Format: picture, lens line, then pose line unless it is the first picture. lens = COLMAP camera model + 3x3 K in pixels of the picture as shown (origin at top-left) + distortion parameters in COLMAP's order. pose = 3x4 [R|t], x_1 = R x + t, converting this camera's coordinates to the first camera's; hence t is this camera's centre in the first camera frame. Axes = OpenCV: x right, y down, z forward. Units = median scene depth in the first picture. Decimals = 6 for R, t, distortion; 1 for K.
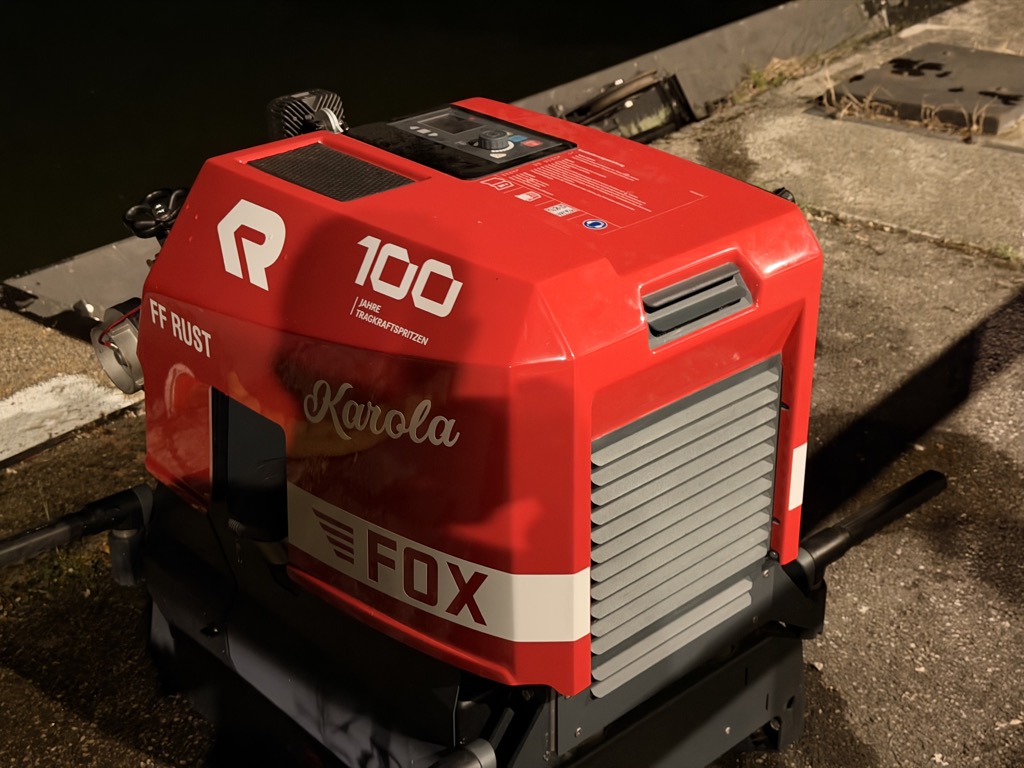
lens RADIAL K [[1397.6, 0, 512.0], [0, 1397.6, 384.0], [0, 0, 1]] dist [0.092873, 0.020694]
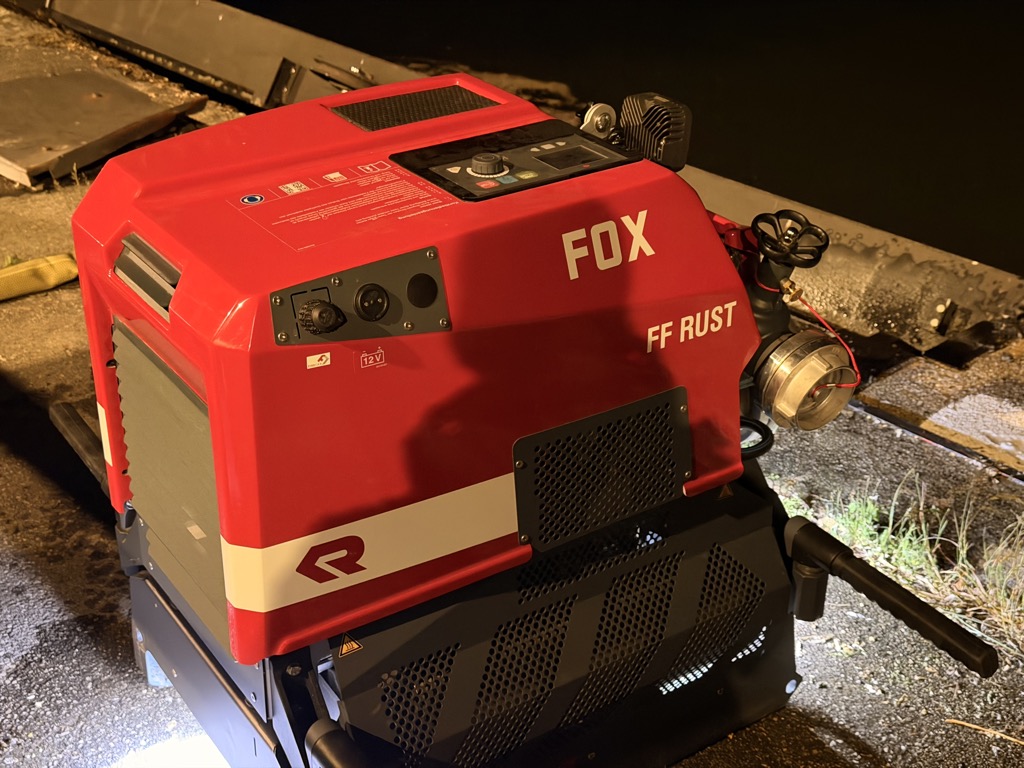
lens RADIAL K [[1397.6, 0, 512.0], [0, 1397.6, 384.0], [0, 0, 1]] dist [0.092873, 0.020694]
pose [[-0.115654, 0.496712, -0.860175, 0.902557], [-0.469342, 0.735886, 0.488046, -0.551594], [0.875410, 0.460161, 0.148020, 0.969419]]
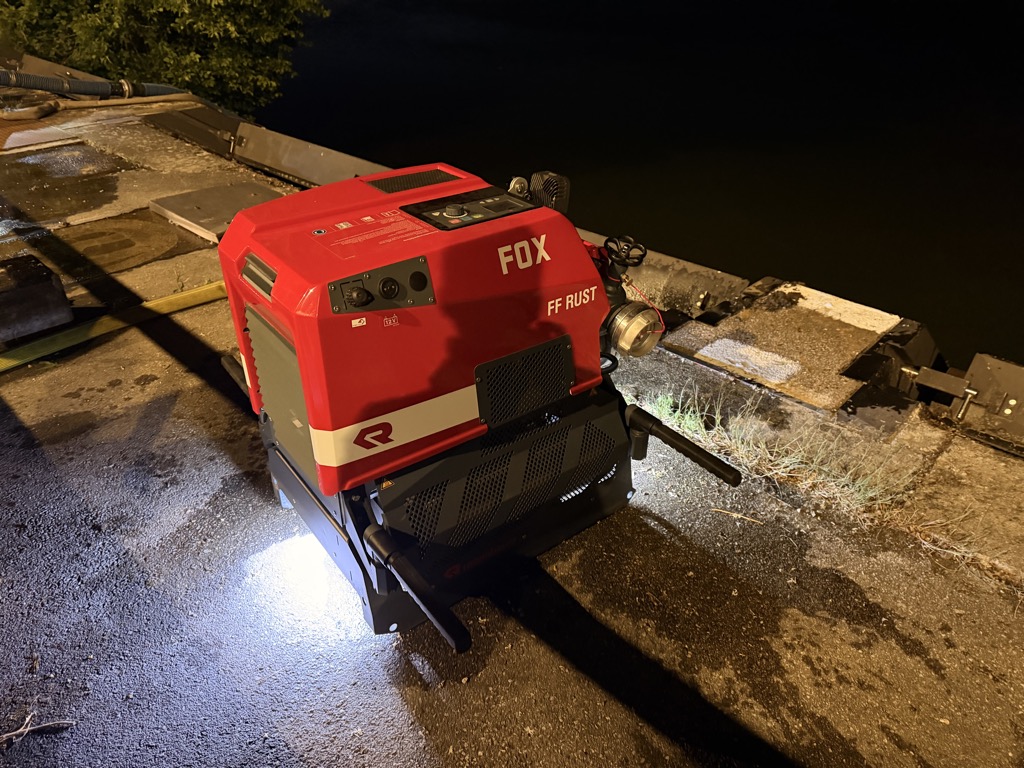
lens RADIAL K [[699.7, 0, 512.0], [0, 699.7, 384.0], [0, 0, 1]] dist [0.084608, -0.002356]
pose [[-0.068753, 0.544677, -0.835823, 0.822589], [-0.465627, 0.723434, 0.509739, -0.498768], [0.882306, 0.424228, 0.203879, 1.004697]]
